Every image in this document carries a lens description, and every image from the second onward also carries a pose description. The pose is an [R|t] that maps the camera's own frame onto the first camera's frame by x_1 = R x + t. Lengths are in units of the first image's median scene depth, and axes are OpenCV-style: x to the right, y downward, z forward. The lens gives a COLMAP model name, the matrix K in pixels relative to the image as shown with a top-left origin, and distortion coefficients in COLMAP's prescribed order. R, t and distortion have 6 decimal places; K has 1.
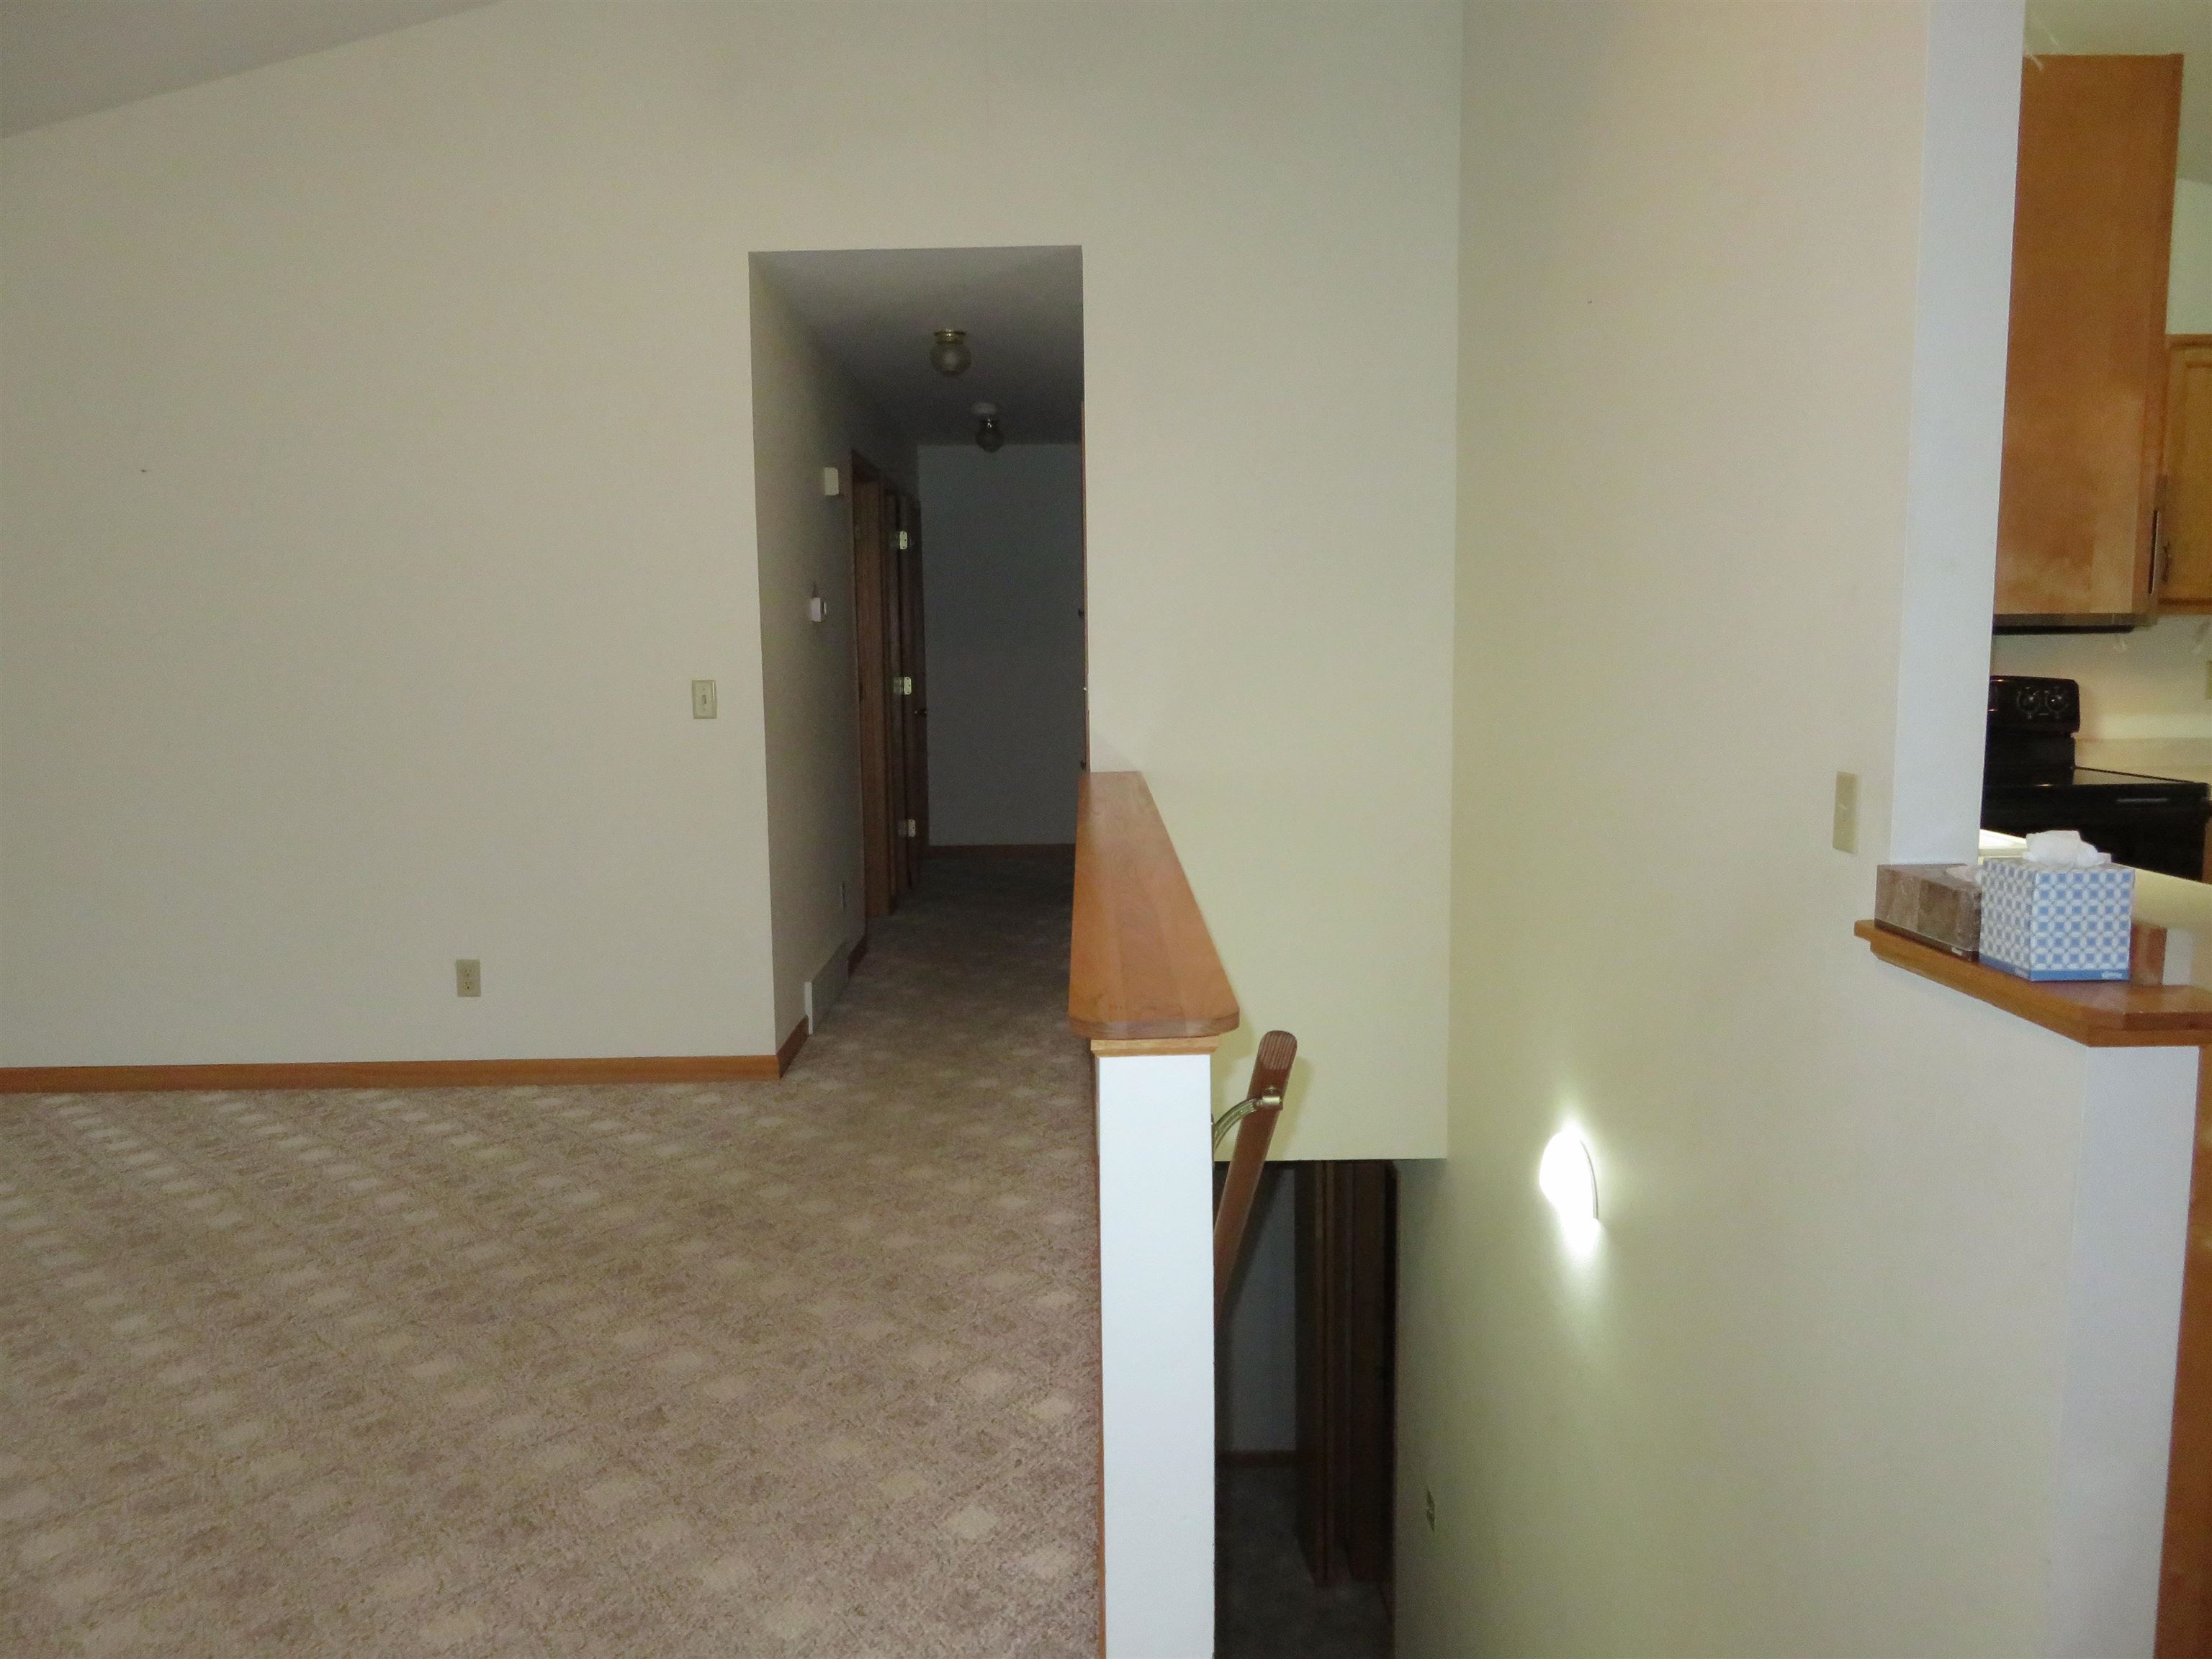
lens RADIAL K [[1577.3, 0, 1106.4], [0, 1577.3, 828.1], [0, 0, 1]] dist [-0.013439, 0.005986]
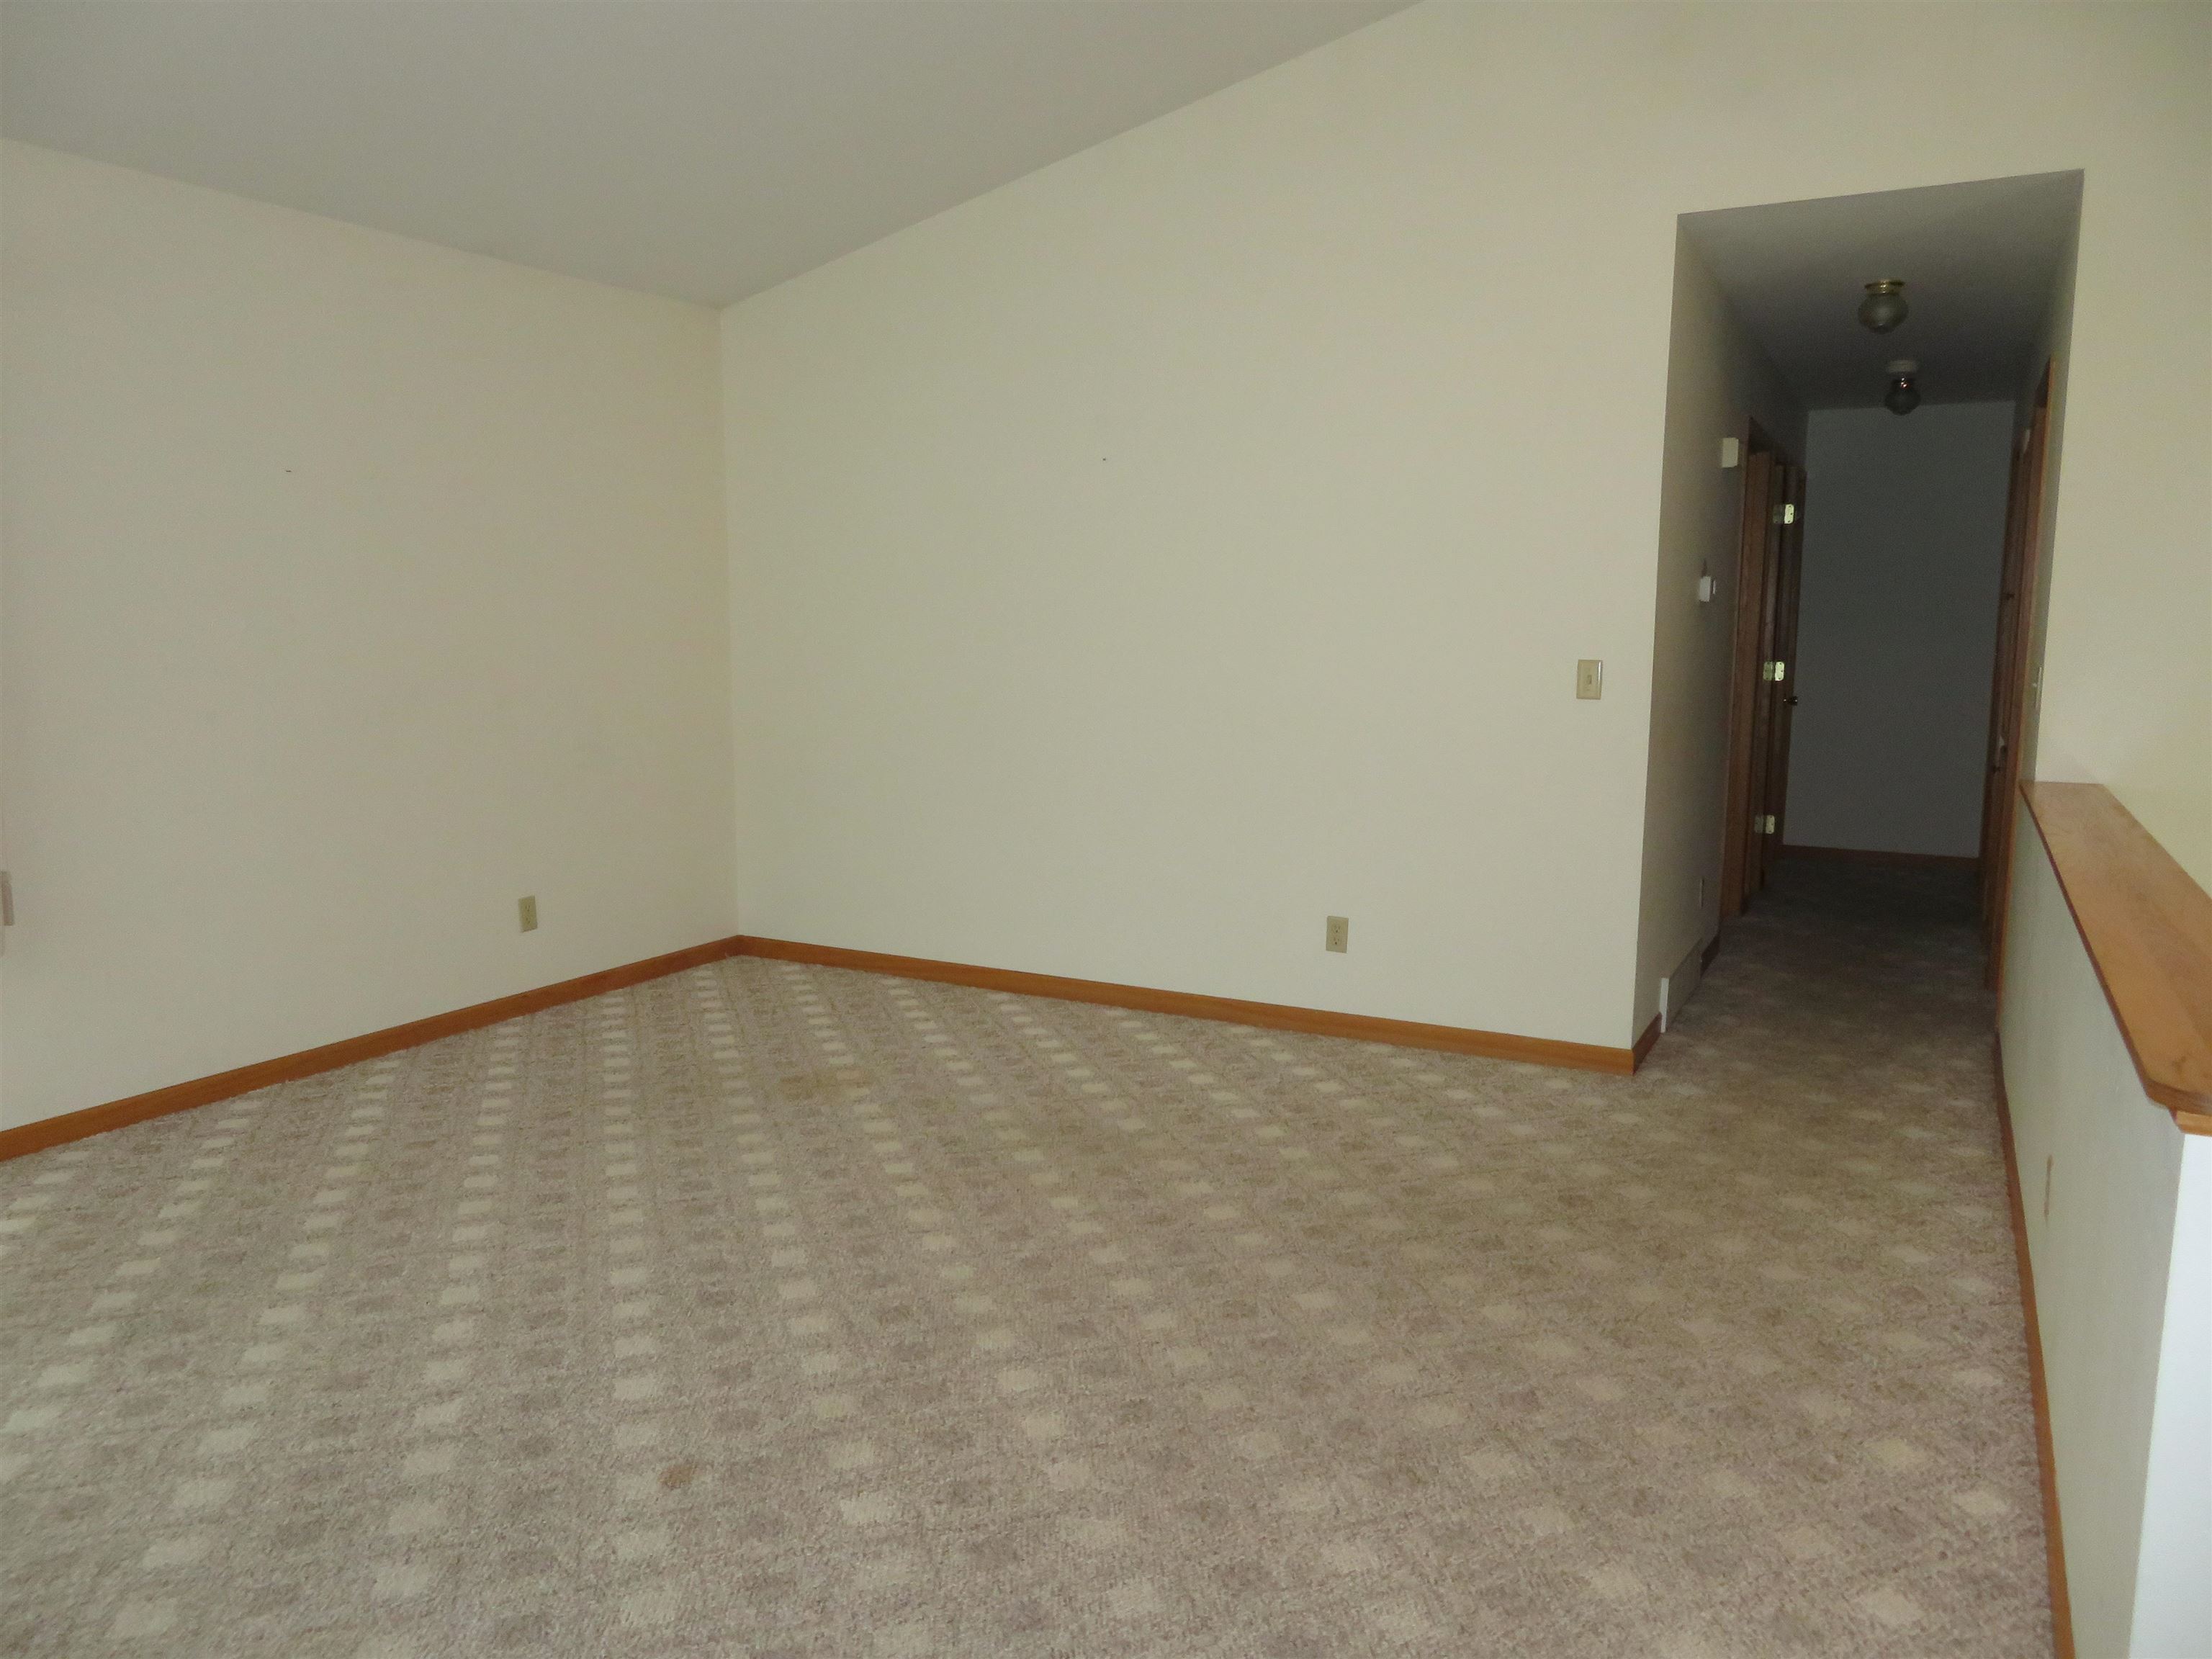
lens RADIAL K [[1577.3, 0, 1105.3], [0, 1577.3, 828.8], [0, 0, 1]] dist [-0.013439, 0.005986]
pose [[0.875459, 0.084040, -0.475930, -0.065471], [-0.076369, 0.996448, 0.035475, -0.001320], [0.477221, 0.005290, 0.878767, -0.006645]]
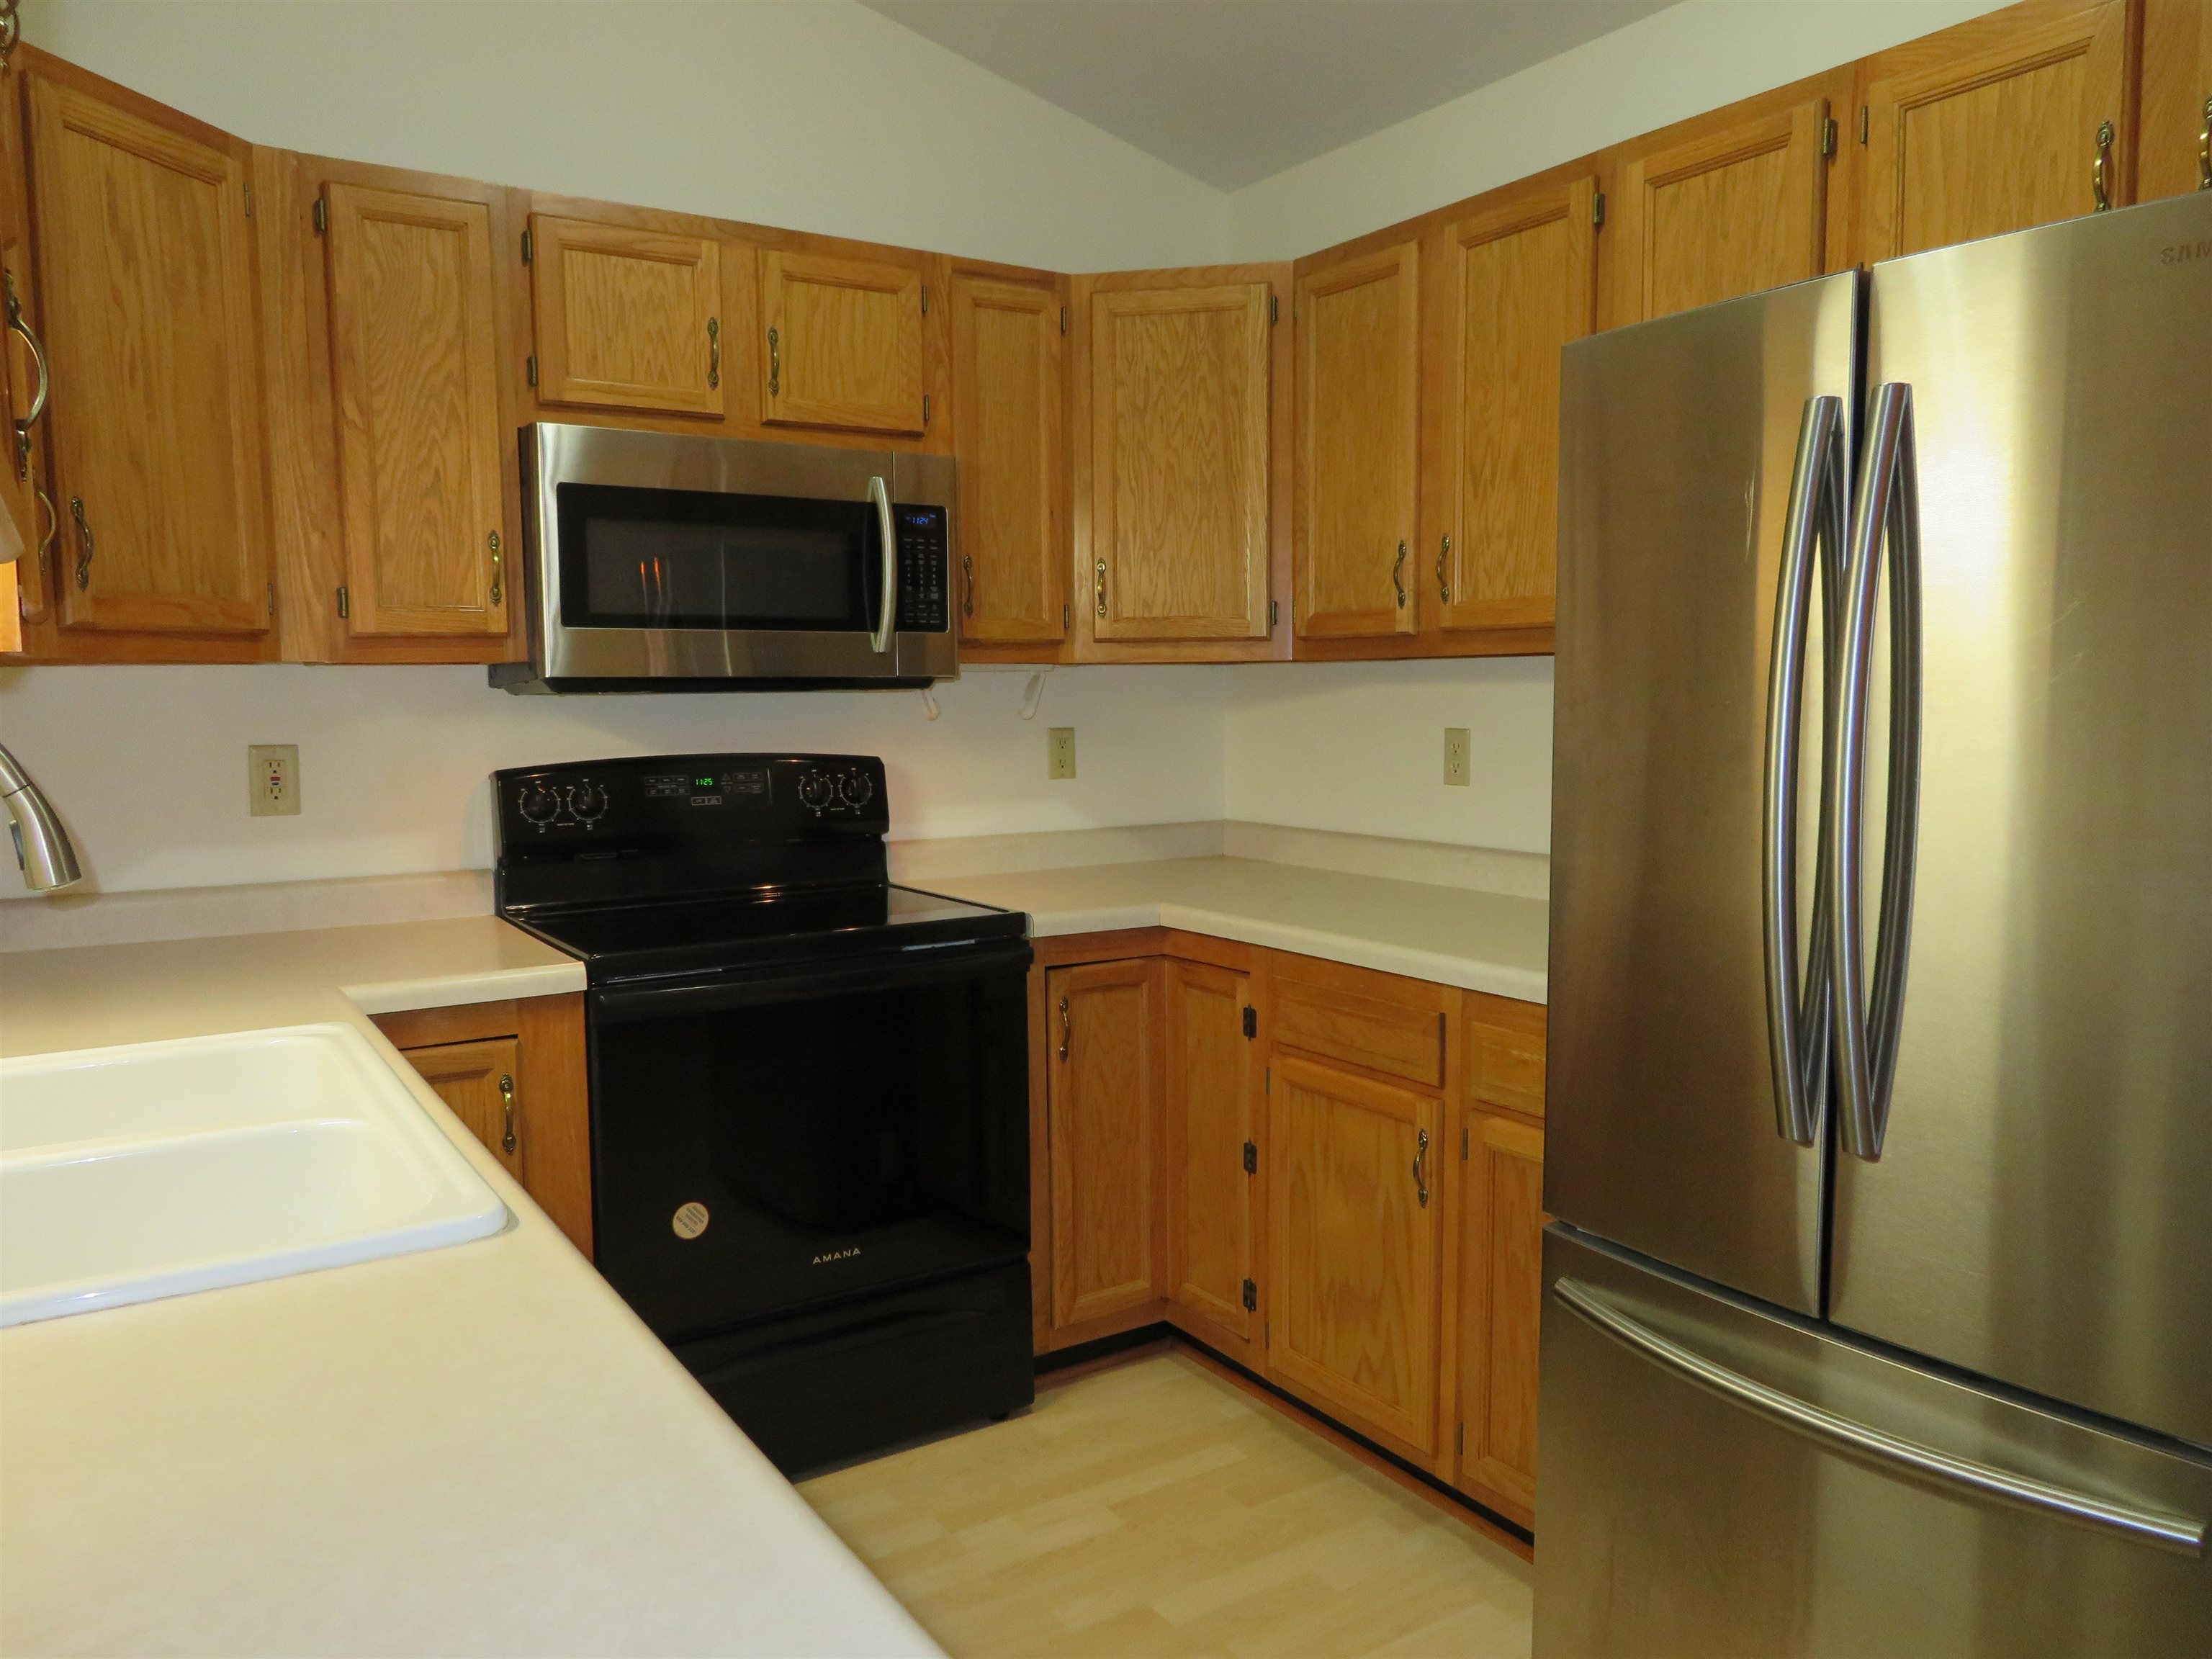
lens RADIAL K [[1577.3, 0, 1107.0], [0, 1577.3, 825.1], [0, 0, 1]] dist [-0.013439, 0.005986]
pose [[0.846789, -0.040916, 0.530353, 0.472442], [0.061567, 0.997875, -0.021317, -0.062066], [-0.528354, 0.050703, 0.847509, 0.514572]]
